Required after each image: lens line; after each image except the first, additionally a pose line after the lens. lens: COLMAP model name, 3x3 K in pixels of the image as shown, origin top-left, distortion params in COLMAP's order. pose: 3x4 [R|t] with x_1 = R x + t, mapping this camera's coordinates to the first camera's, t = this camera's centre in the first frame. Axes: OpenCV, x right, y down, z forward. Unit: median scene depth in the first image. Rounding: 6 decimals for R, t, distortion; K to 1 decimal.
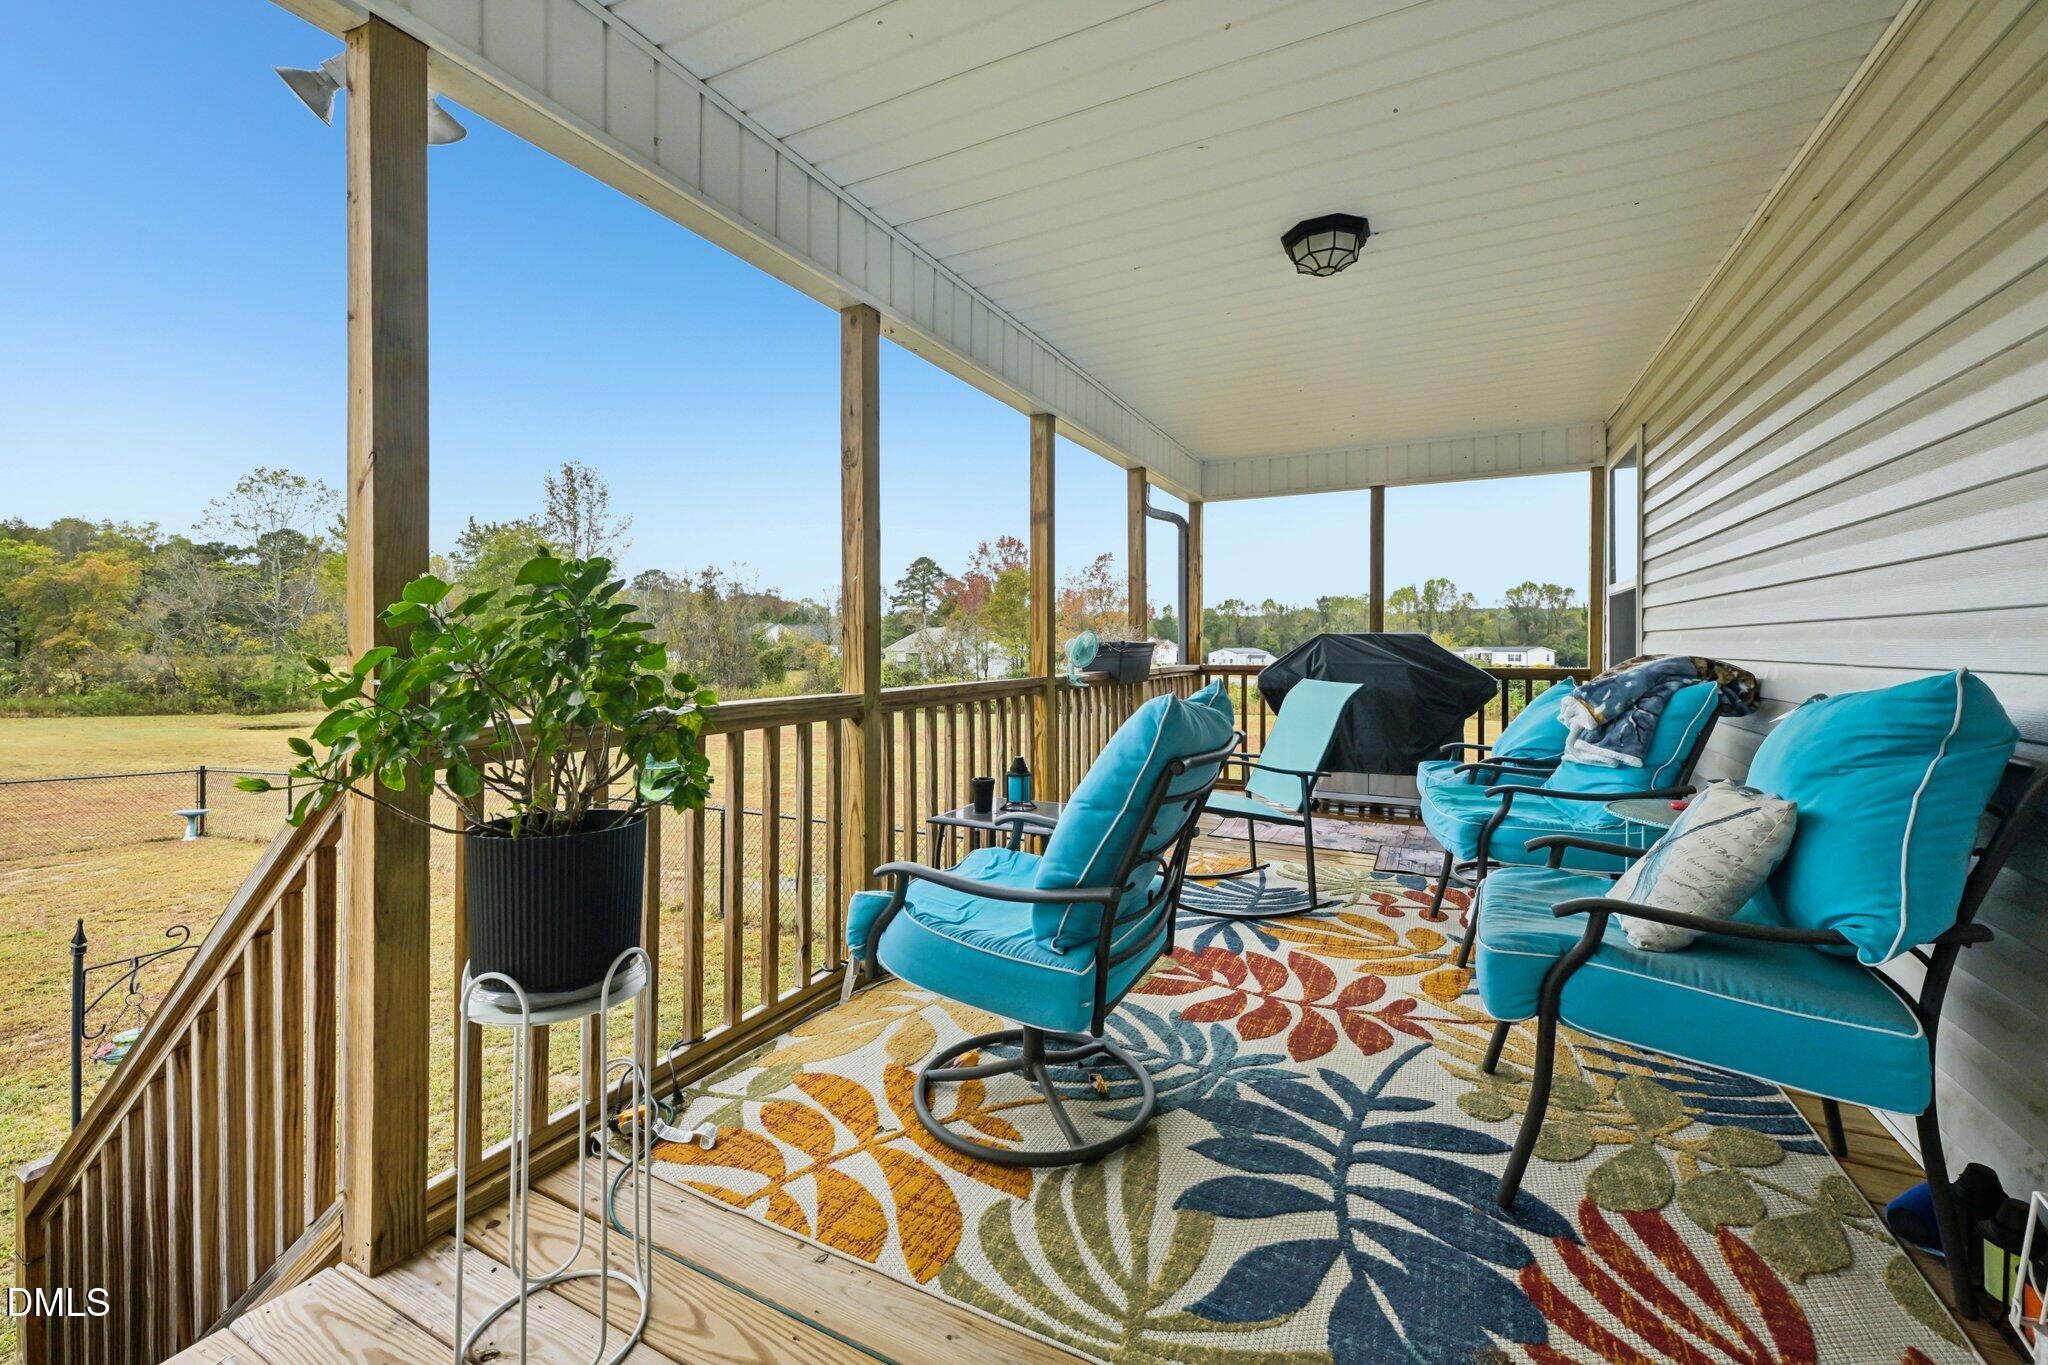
lens RADIAL K [[817.1, 0, 1021.9], [0, 817.1, 676.9], [0, 0, 1]] dist [-0.000523, 0.000093]
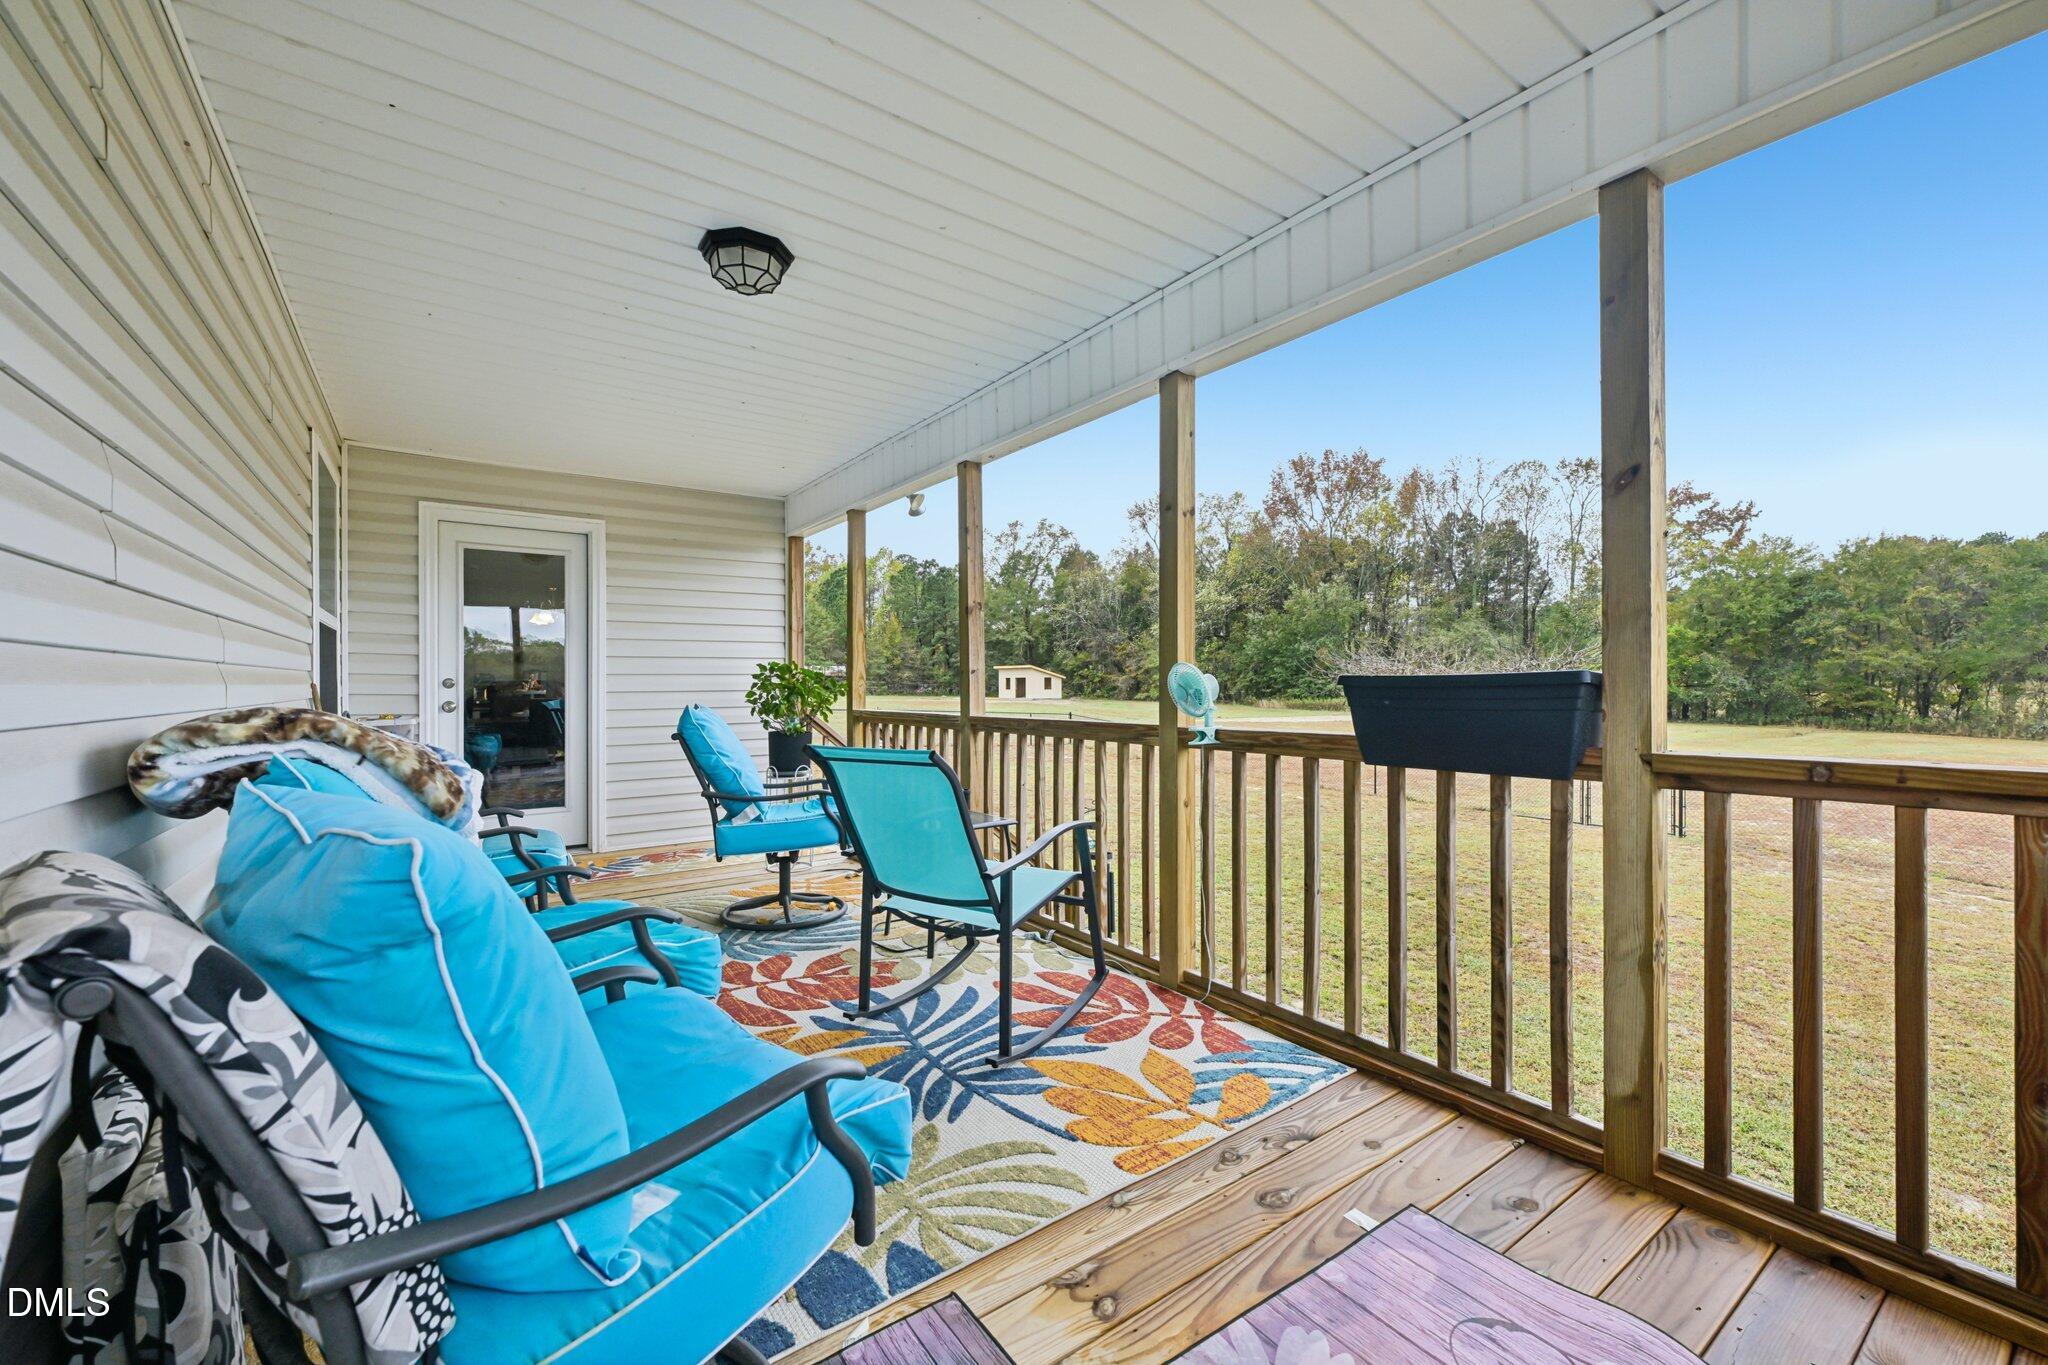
lens RADIAL K [[817.1, 0, 1021.9], [0, 817.1, 676.9], [0, 0, 1]] dist [-0.000523, 0.000093]
pose [[-0.469731, 0.002156, -0.882807, 1.125345], [-0.004722, 0.999977, 0.004954, -0.060374], [0.882797, 0.006495, -0.469709, 1.829140]]
